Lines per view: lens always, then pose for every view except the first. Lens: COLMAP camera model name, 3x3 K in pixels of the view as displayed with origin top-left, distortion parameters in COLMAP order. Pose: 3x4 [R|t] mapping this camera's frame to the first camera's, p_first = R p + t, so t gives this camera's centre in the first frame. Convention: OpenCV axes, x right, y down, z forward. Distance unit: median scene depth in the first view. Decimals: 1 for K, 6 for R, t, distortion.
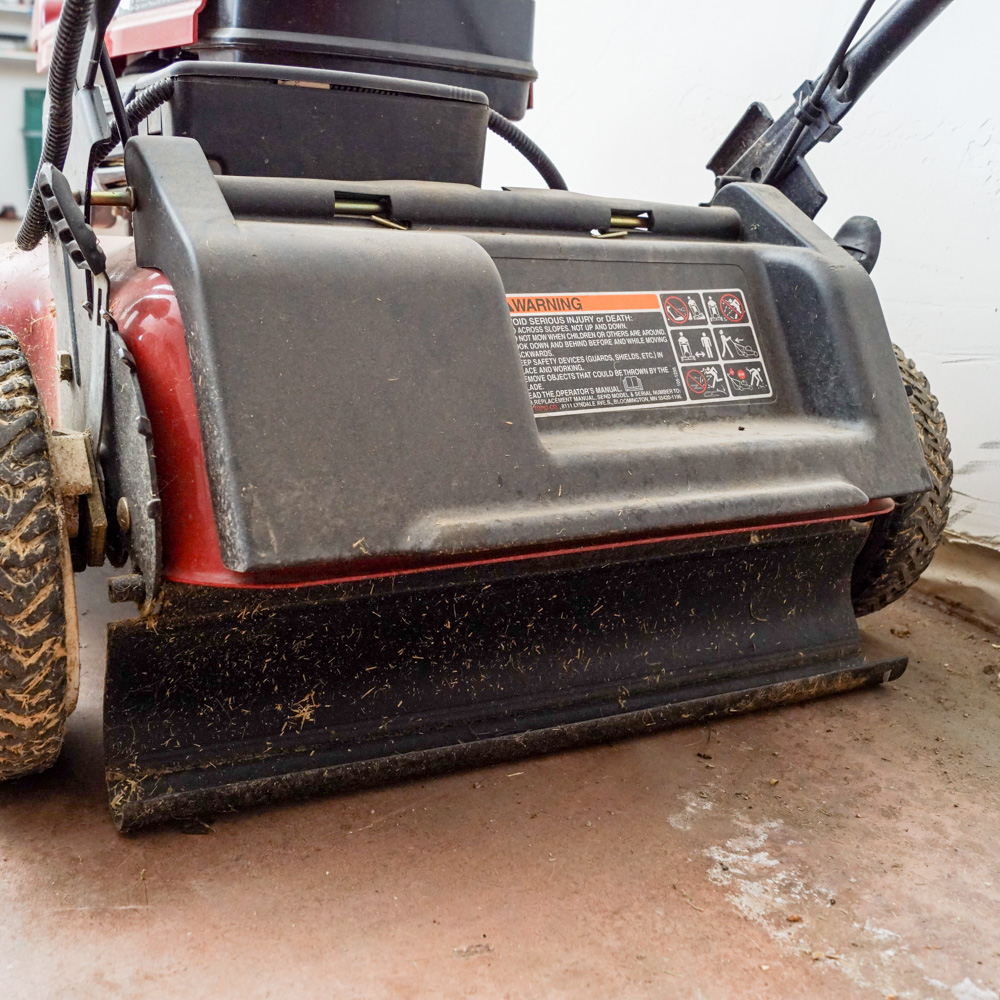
lens RADIAL K [[1119.4, 0, 492.1], [0, 1119.4, 542.0], [0, 0, 1]] dist [-0.078870, 0.000000]
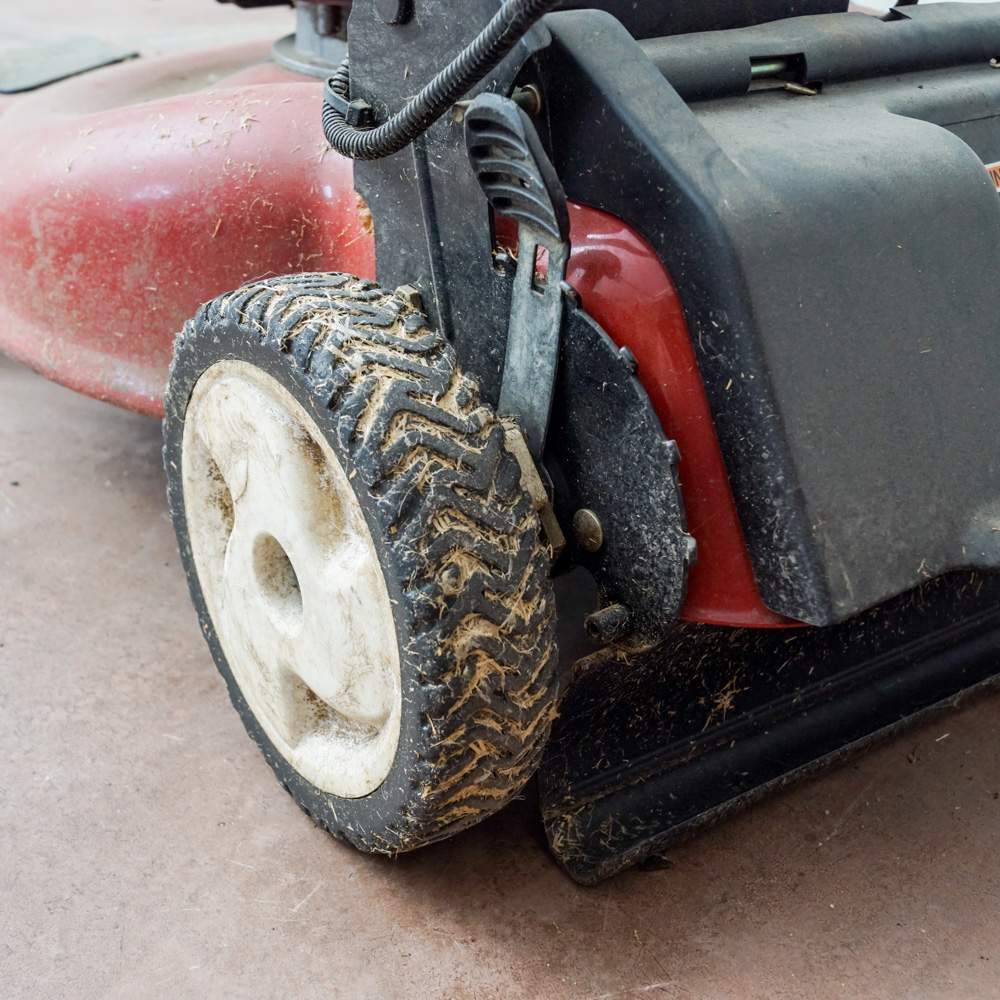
lens RADIAL K [[1362.7, 0, 521.7], [0, 1362.7, 526.4], [0, 0, 1]] dist [-0.051990, 0.000000]
pose [[0.993500, -0.075555, 0.085146, -0.410921], [0.054573, 0.972543, 0.226232, -0.225617], [-0.099901, -0.220115, 0.970345, 0.037464]]
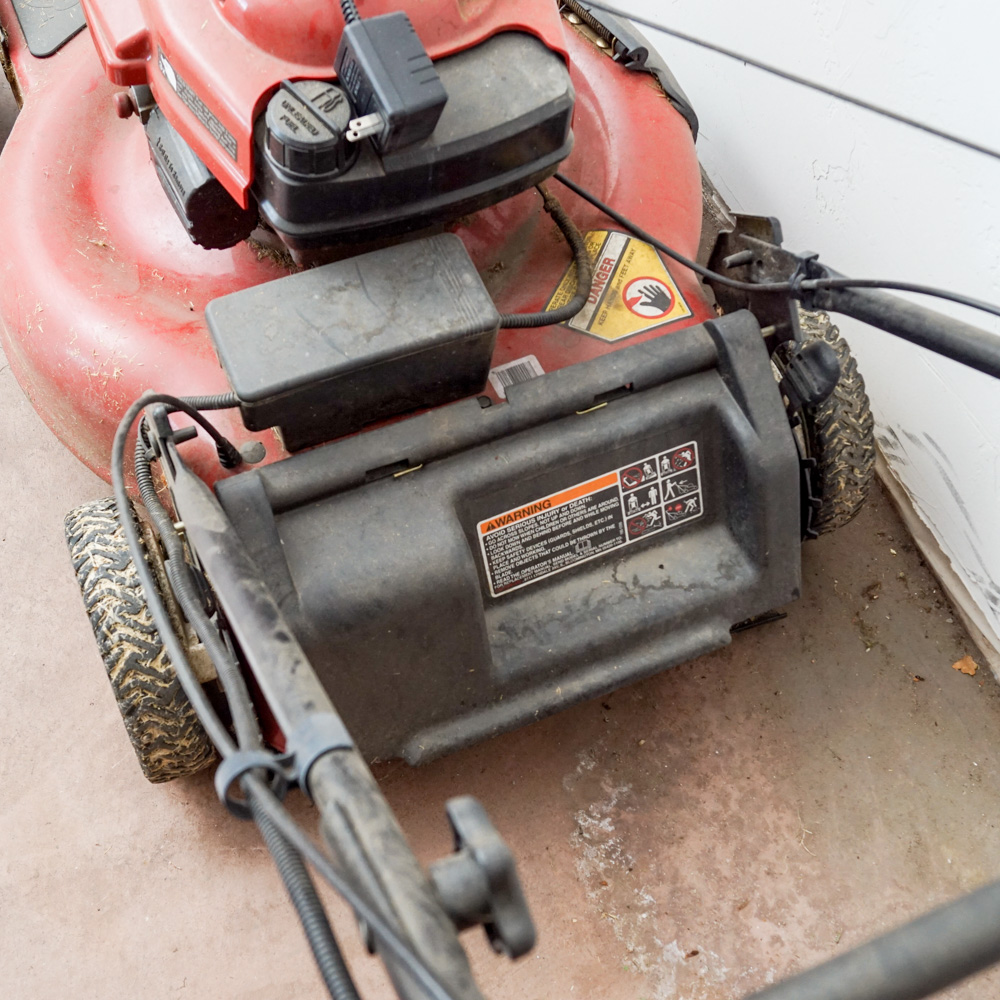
lens RADIAL K [[1362.7, 0, 502.1], [0, 1362.7, 500.1], [0, 0, 1]] dist [-0.051990, 0.000000]
pose [[0.991147, 0.126942, -0.038898, 0.093473], [-0.063678, 0.711595, 0.699698, -1.490863], [0.116501, -0.691027, 0.713379, -0.191974]]
